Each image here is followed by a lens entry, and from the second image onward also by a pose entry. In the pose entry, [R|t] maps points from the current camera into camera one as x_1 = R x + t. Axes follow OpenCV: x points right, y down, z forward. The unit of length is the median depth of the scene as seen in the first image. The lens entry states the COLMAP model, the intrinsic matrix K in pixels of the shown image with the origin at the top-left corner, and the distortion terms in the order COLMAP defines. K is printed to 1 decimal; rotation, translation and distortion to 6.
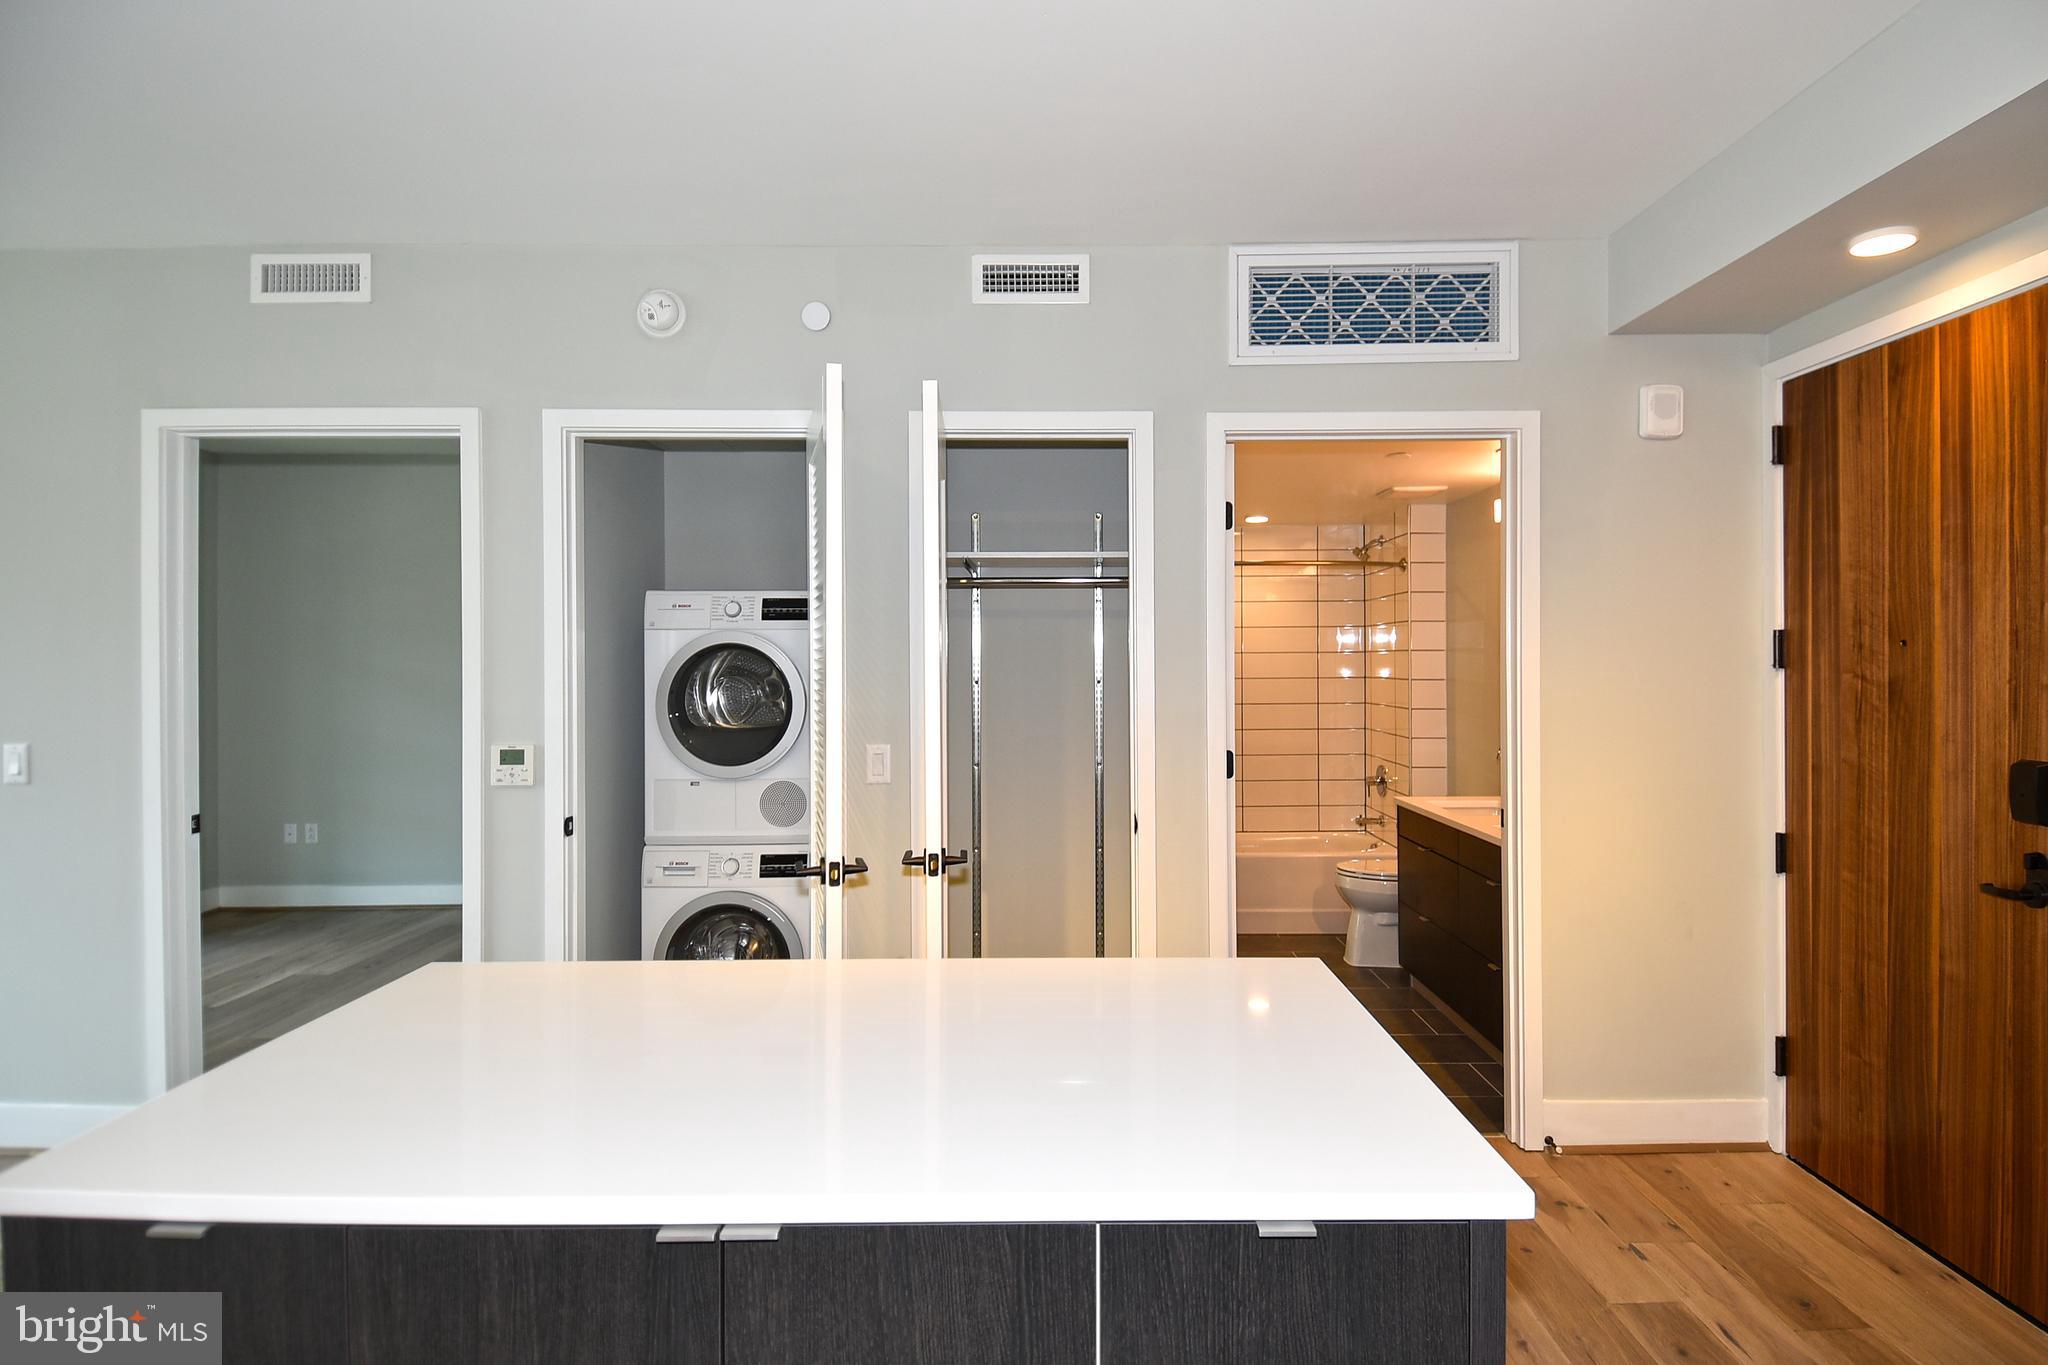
lens RADIAL K [[1066.4, 0, 1056.3], [0, 1066.4, 665.2], [0, 0, 1]] dist [0.053644, -0.057350]
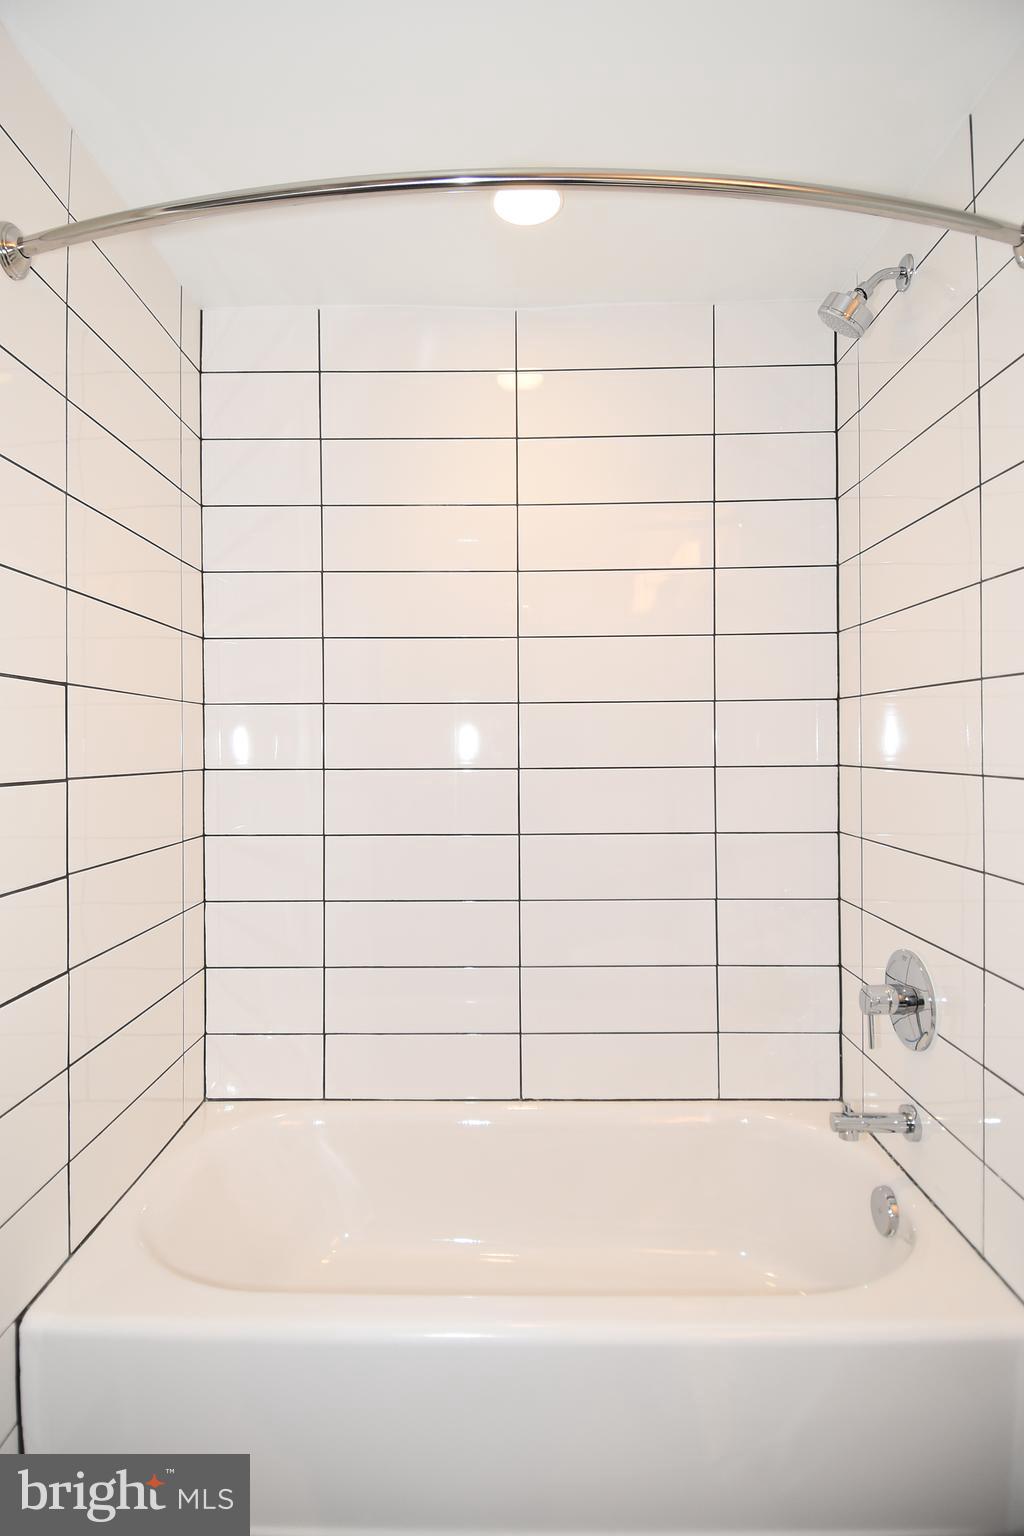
lens RADIAL K [[799.8, 0, 507.8], [0, 799.8, 729.1], [0, 0, 1]] dist [0.053644, -0.057350]
pose [[0.999774, -0.003346, -0.020978, 0.196181], [0.003072, 0.999910, -0.013073, 0.029018], [0.021020, 0.013005, 0.999694, 0.789354]]
